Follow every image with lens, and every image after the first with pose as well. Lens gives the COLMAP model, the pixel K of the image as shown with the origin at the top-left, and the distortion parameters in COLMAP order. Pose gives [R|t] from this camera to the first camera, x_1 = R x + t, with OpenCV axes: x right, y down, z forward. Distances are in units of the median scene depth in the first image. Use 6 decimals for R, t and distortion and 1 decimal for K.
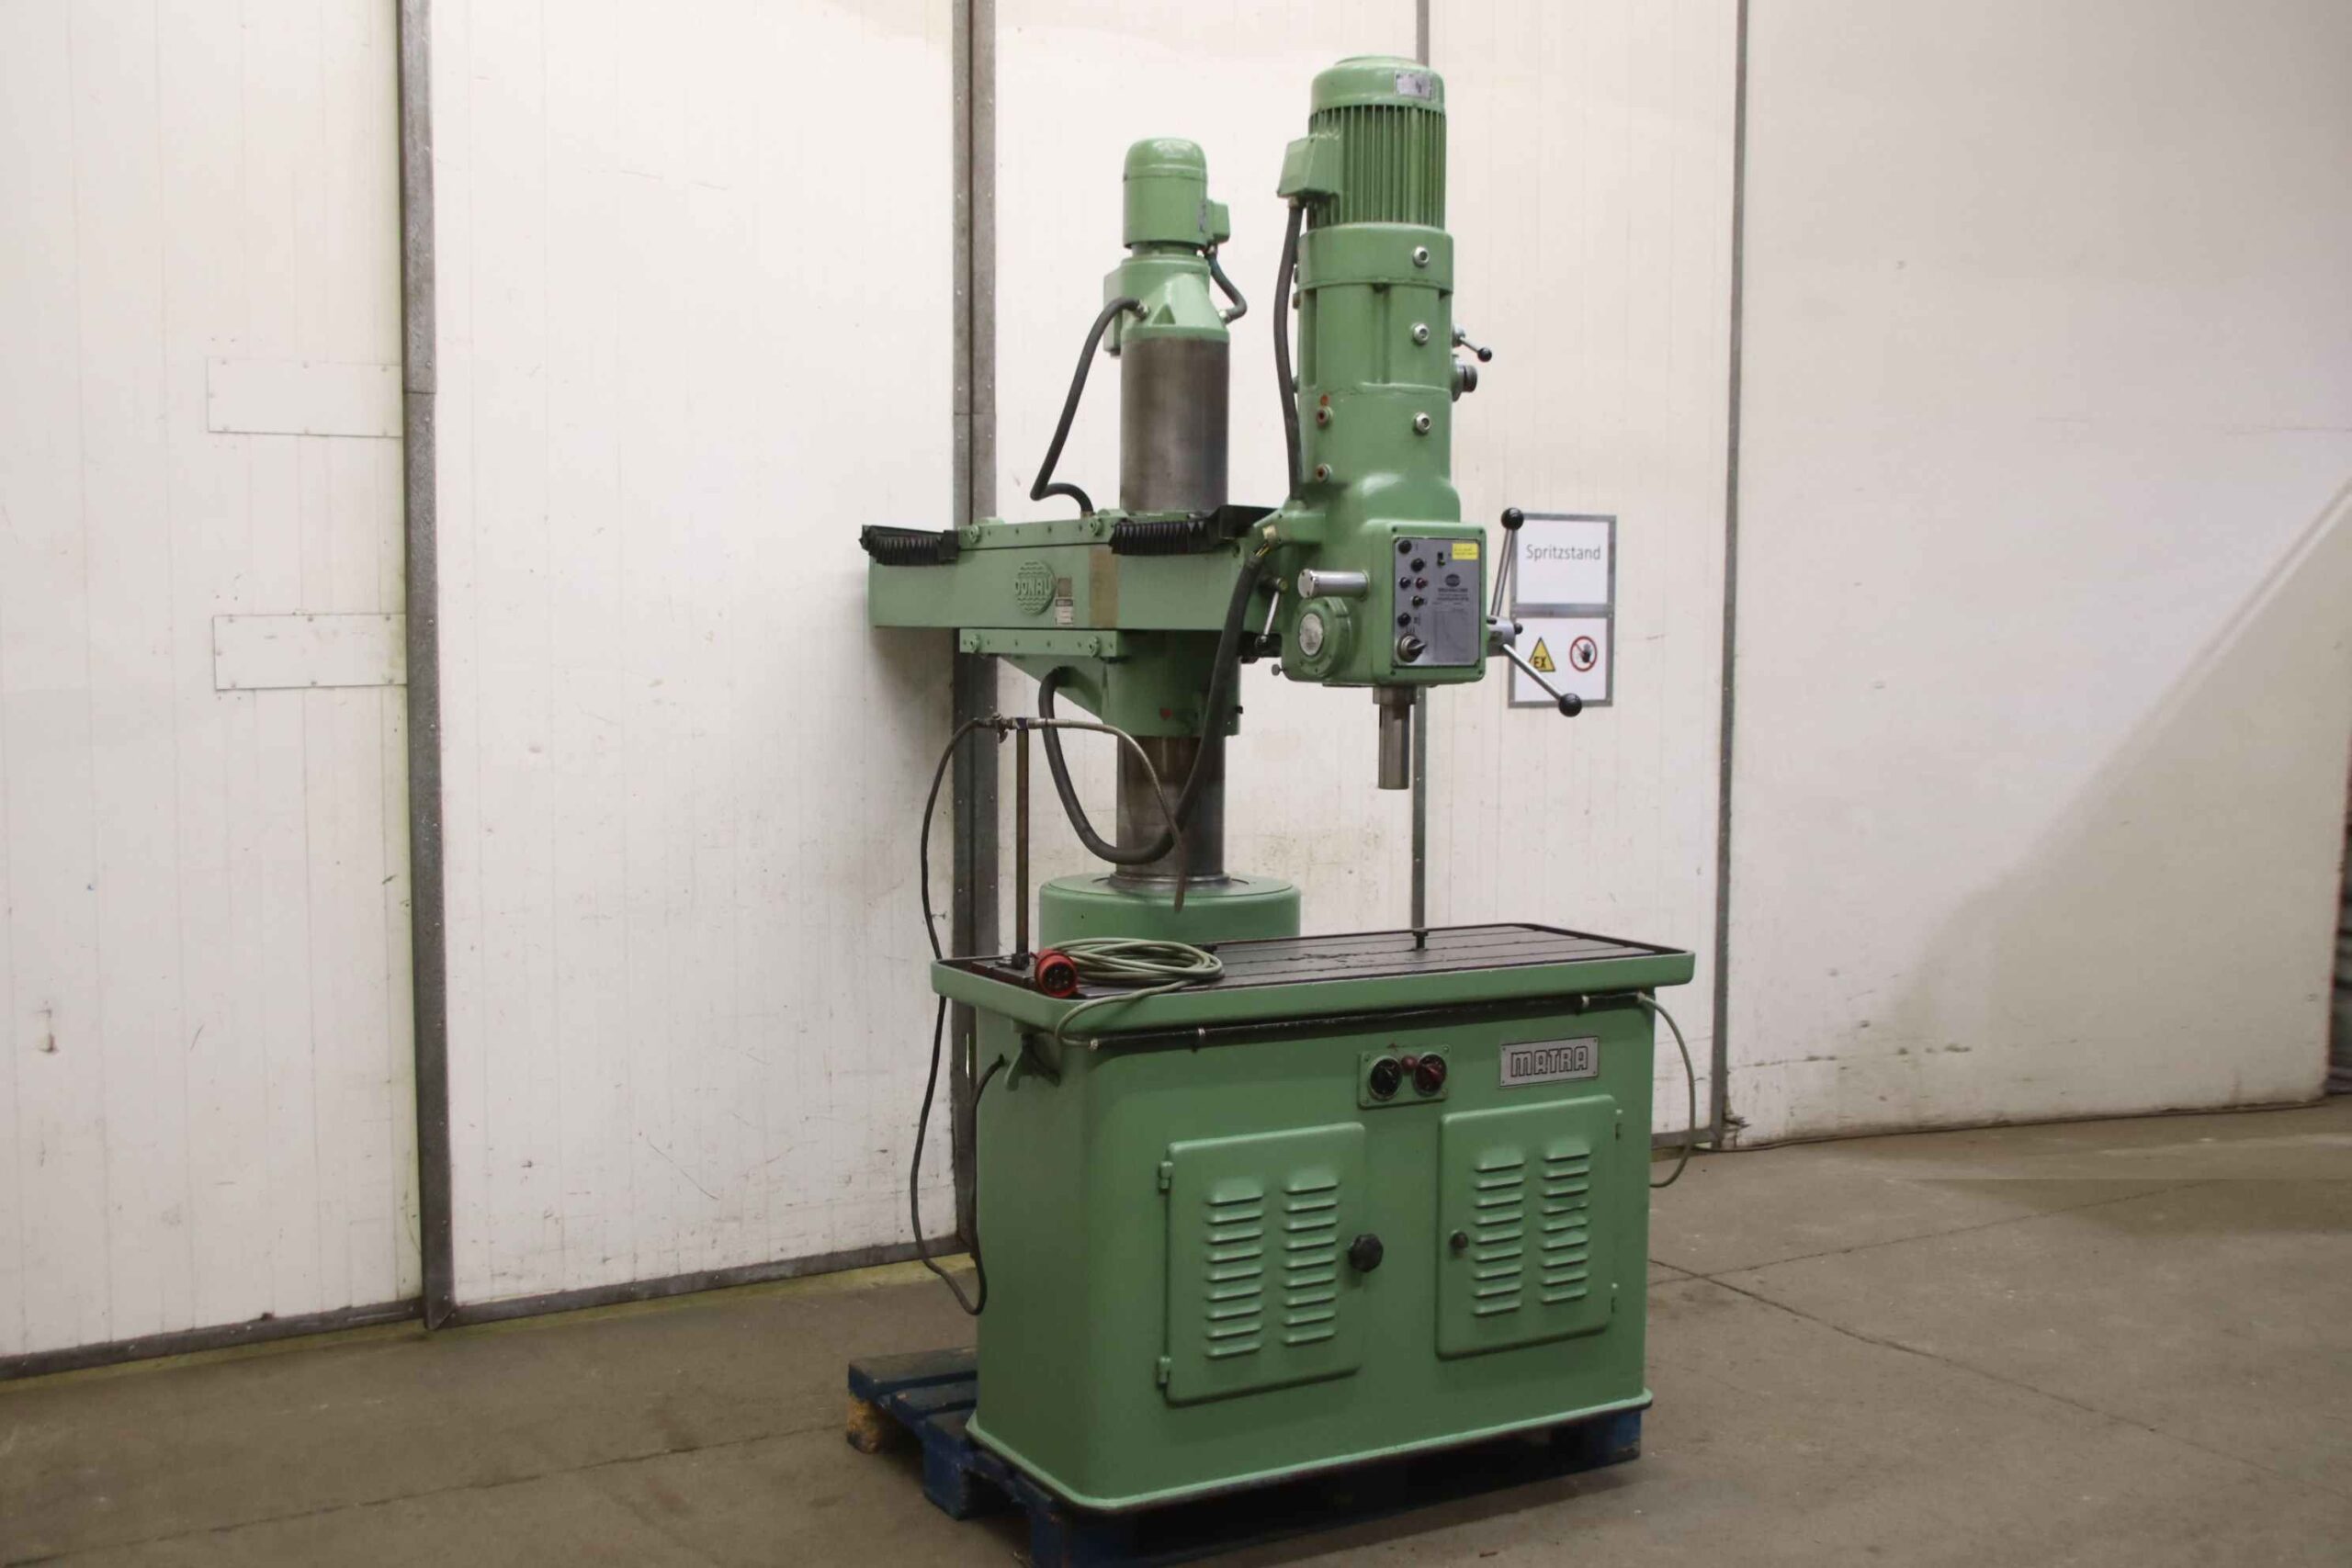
lens RADIAL K [[2420.2, 0, 1176.0], [0, 2420.2, 784.0], [0, 0, 1]] dist [-0.108745, 0.151571]
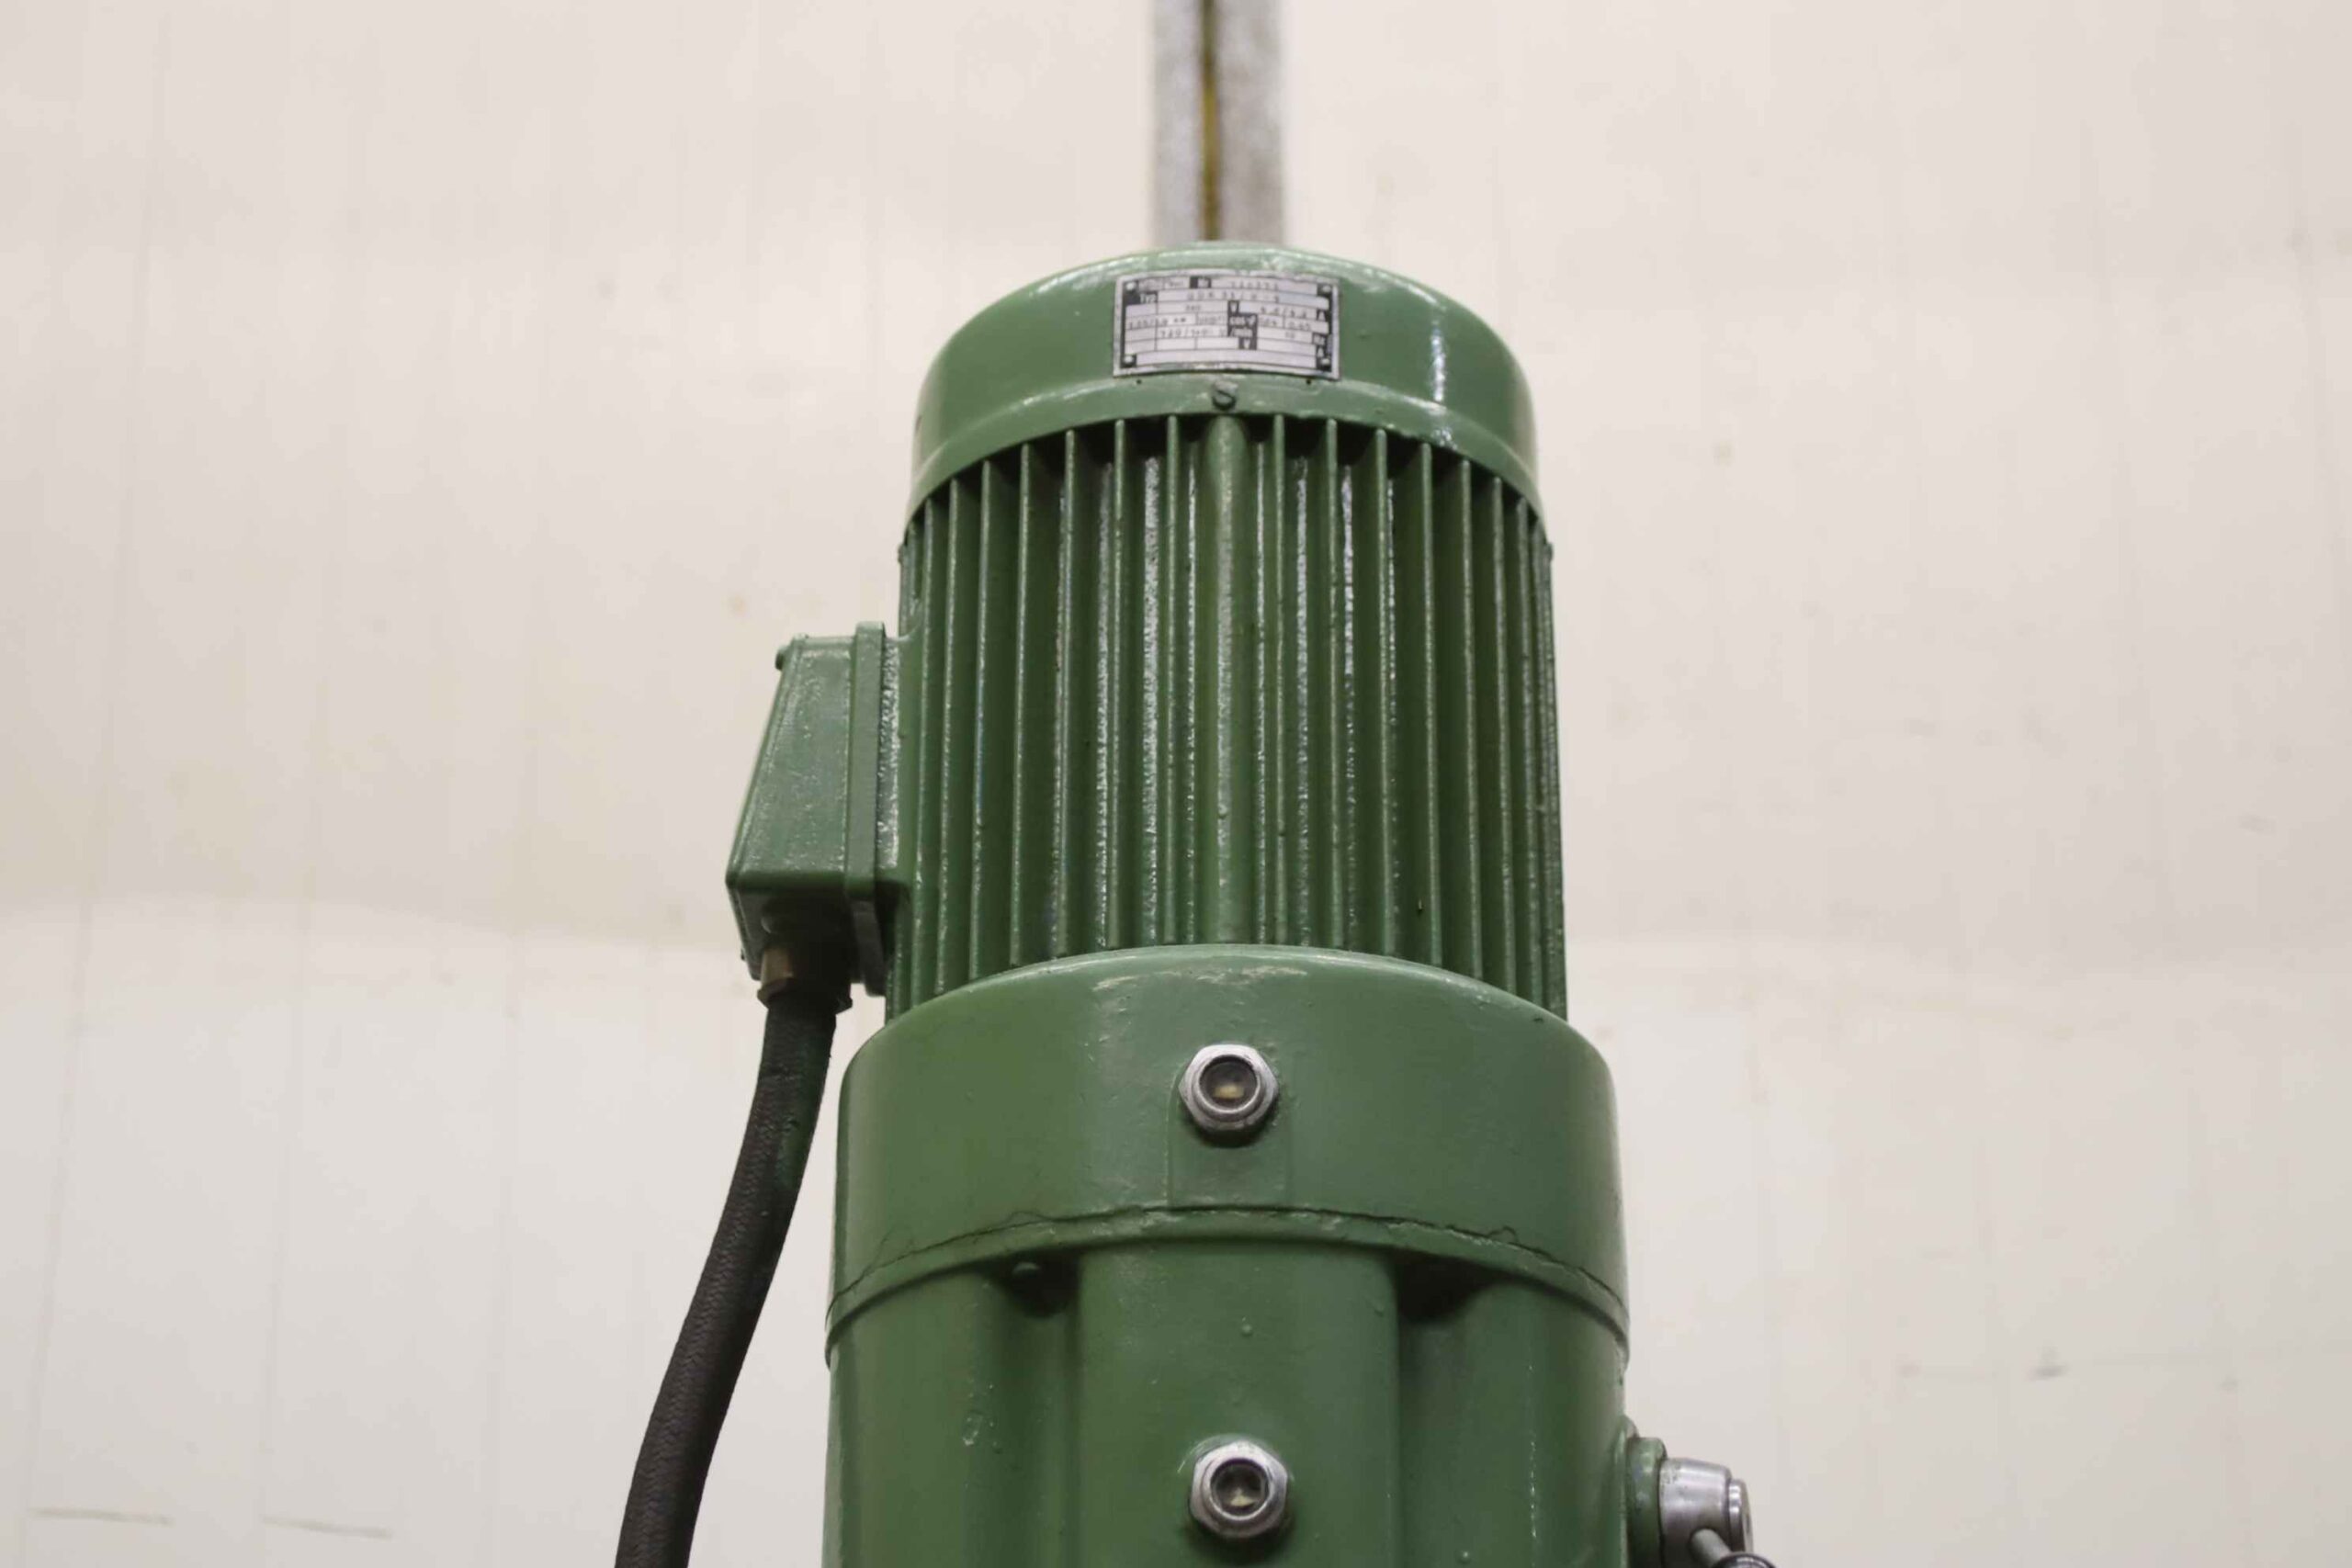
lens RADIAL K [[4638.7, 0, 1176.0], [0, 4638.7, 784.0], [0, 0, 1]] dist [0.200679, 0.019043]
pose [[0.876927, -0.200355, -0.436871, 0.233761], [-0.023744, 0.889798, -0.455736, -0.066622], [0.480036, 0.410021, 0.775531, 0.630095]]
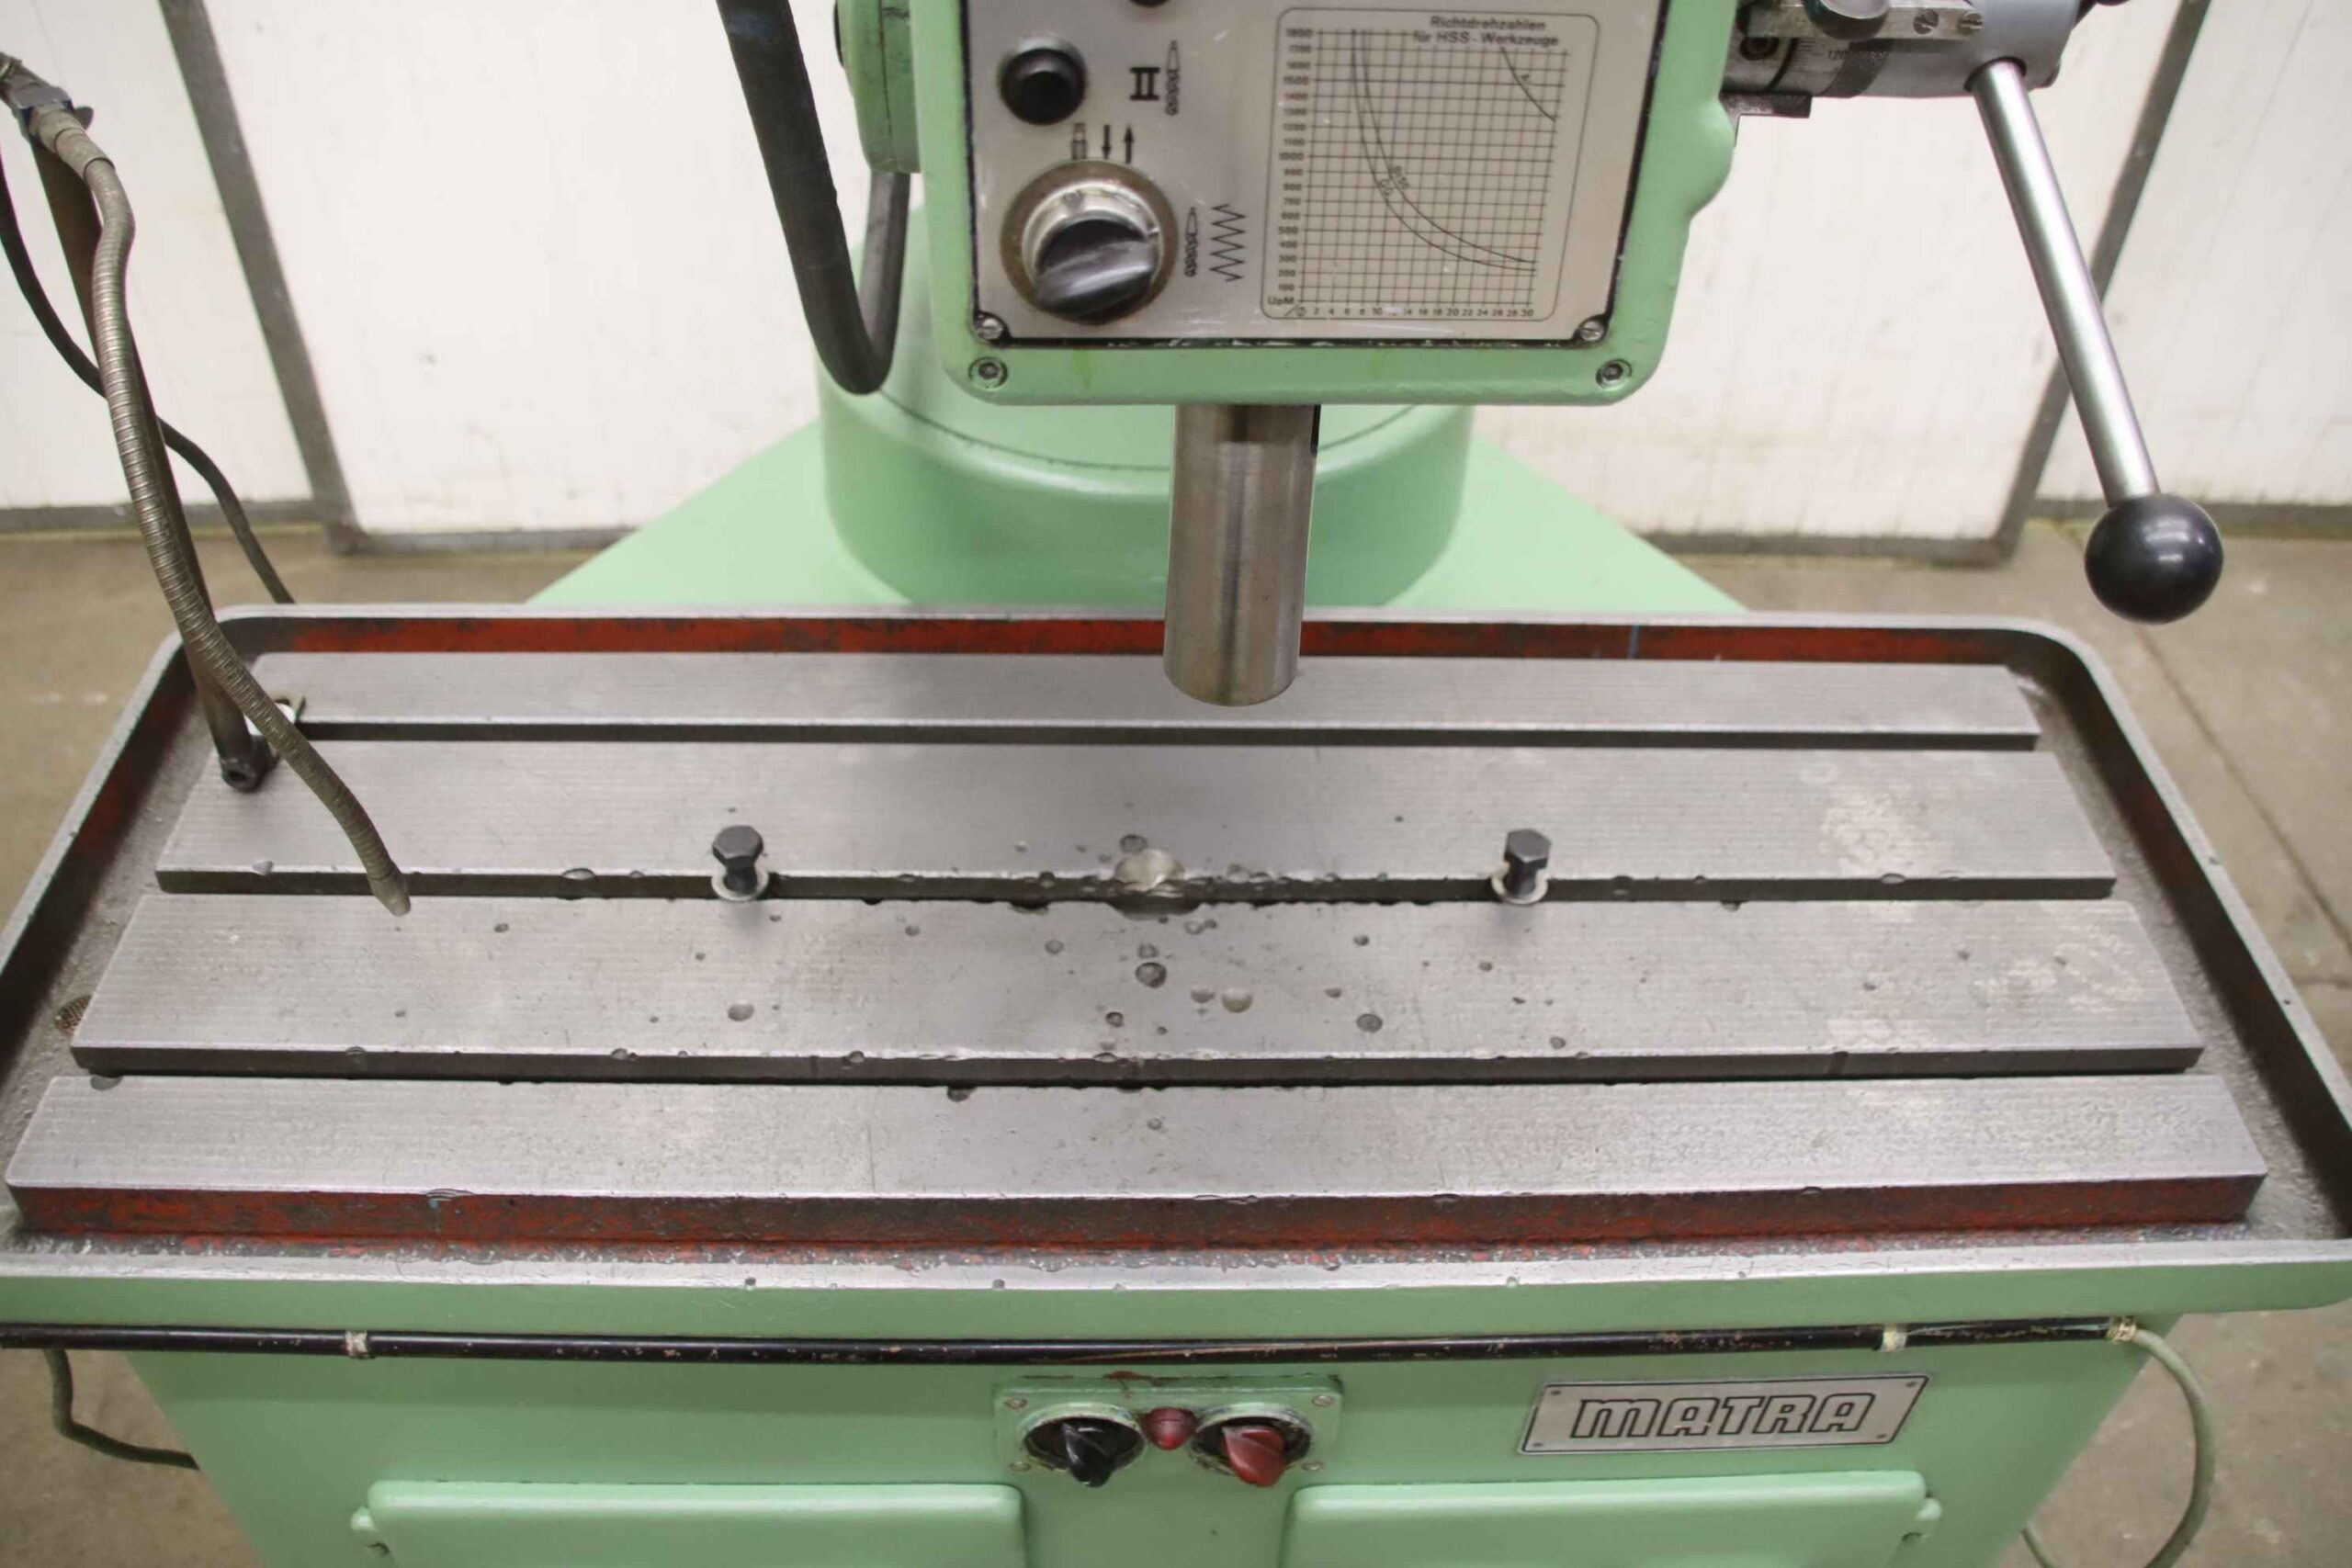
lens RADIAL K [[1961.3, 0, 1176.0], [0, 1961.3, 784.0], [0, 0, 1]] dist [-0.170178, 0.138248]
pose [[0.881078, 0.331495, -0.337363, 0.140321], [-0.055524, 0.780845, 0.622252, -0.097846], [0.469701, -0.529521, 0.706391, 0.786346]]
